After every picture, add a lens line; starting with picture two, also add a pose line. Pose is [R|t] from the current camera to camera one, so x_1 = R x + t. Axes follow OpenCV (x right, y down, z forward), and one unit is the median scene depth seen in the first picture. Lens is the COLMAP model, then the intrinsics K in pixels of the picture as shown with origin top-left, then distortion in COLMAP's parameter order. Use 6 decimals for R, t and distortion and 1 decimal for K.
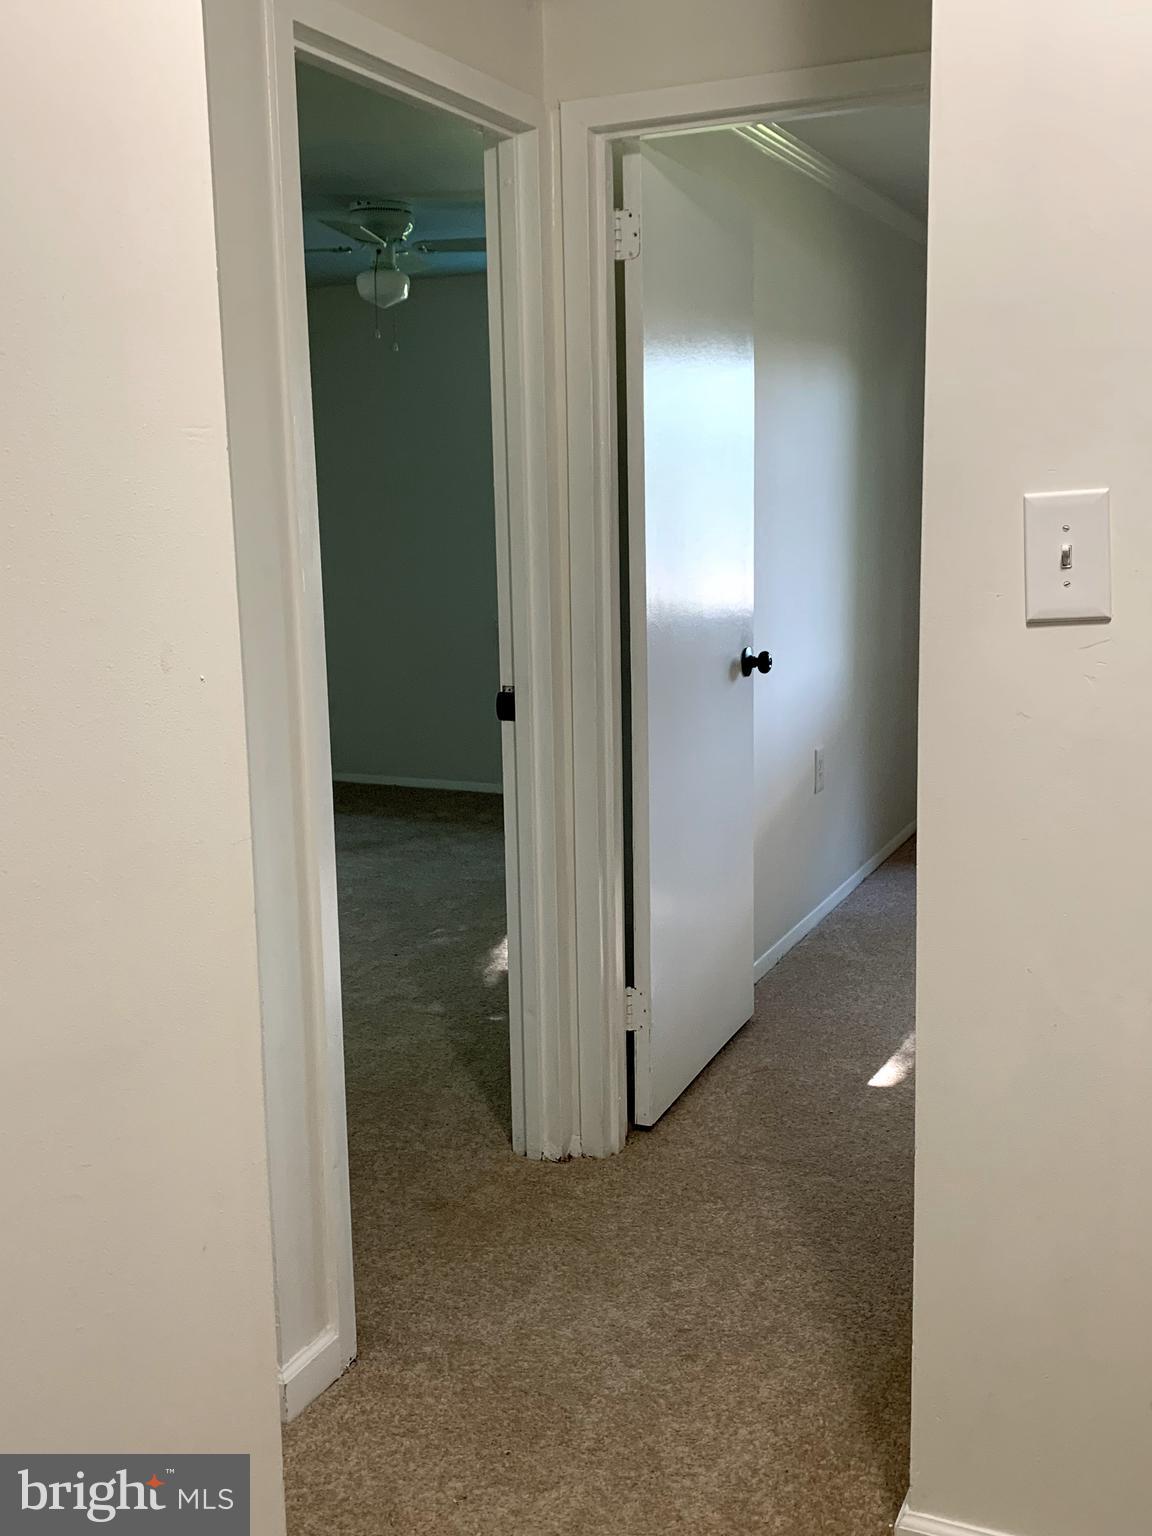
lens RADIAL K [[1528.2, 0, 575.6], [0, 1528.2, 770.7], [0, 0, 1]] dist [0.109102, 0.000000]
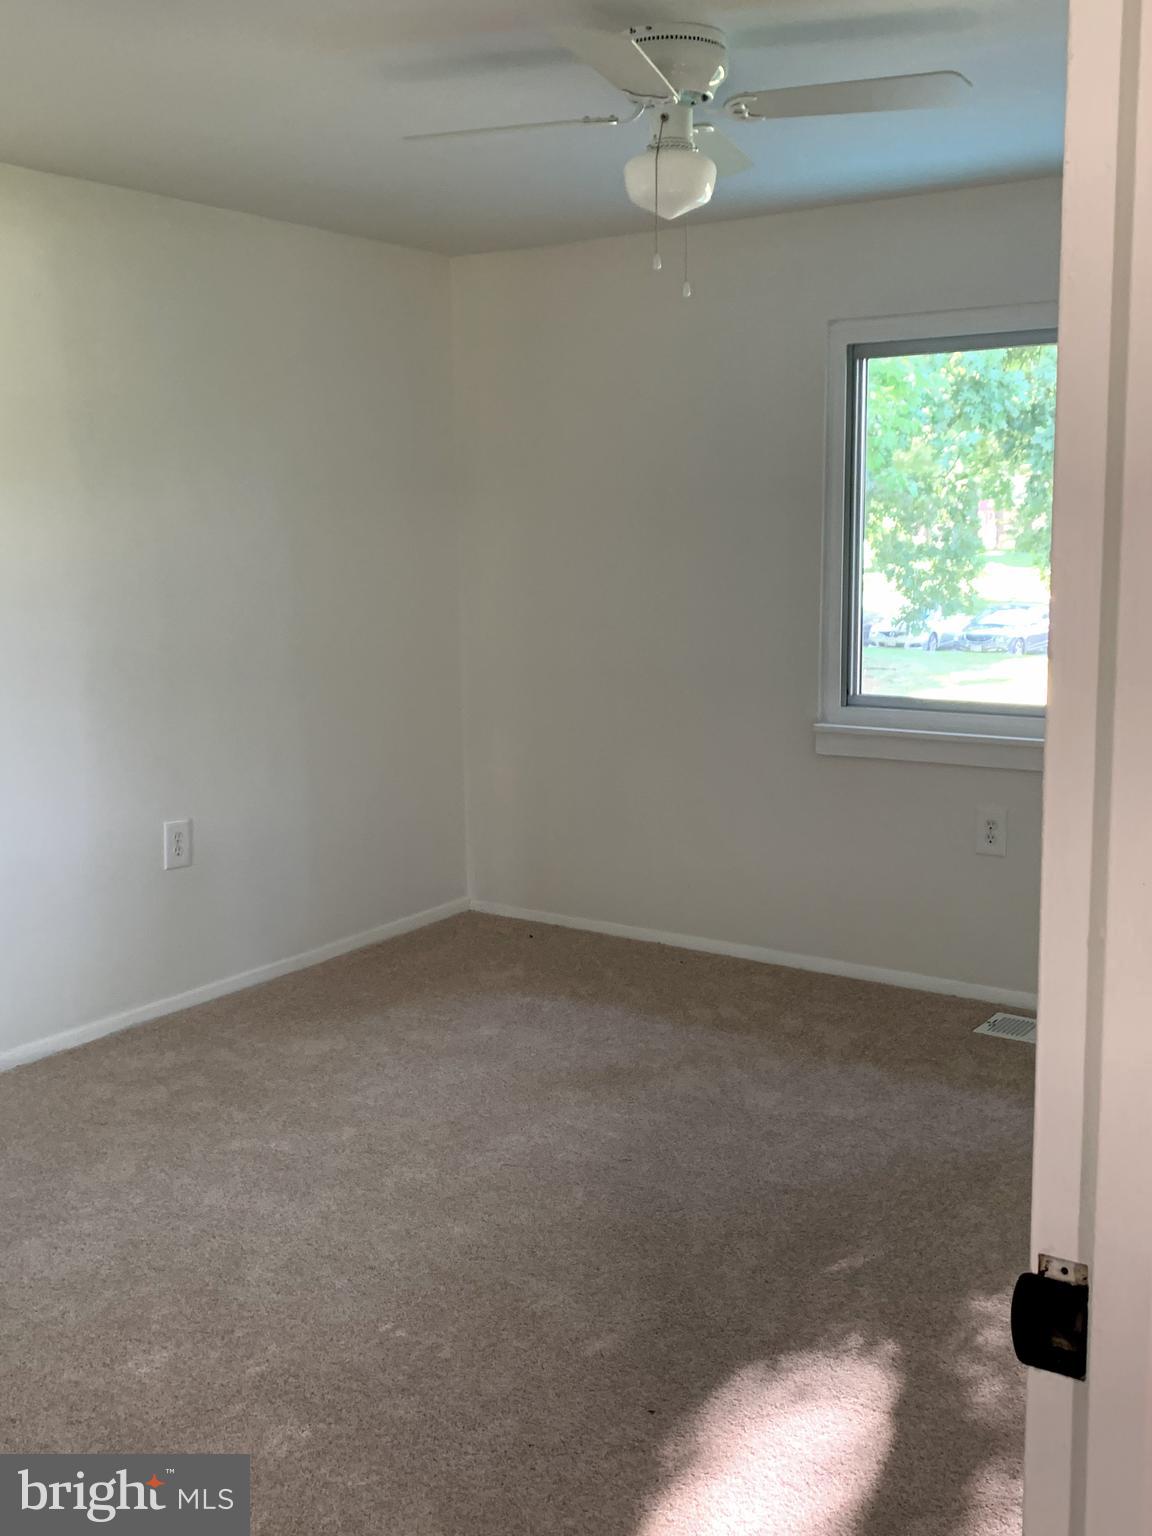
lens RADIAL K [[1528.2, 0, 579.7], [0, 1528.2, 769.7], [0, 0, 1]] dist [0.109102, 0.000000]
pose [[0.984984, 0.030100, -0.170004, -0.052997], [-0.033278, 0.999320, -0.015875, -0.085677], [0.169411, 0.021294, 0.985315, 0.434367]]
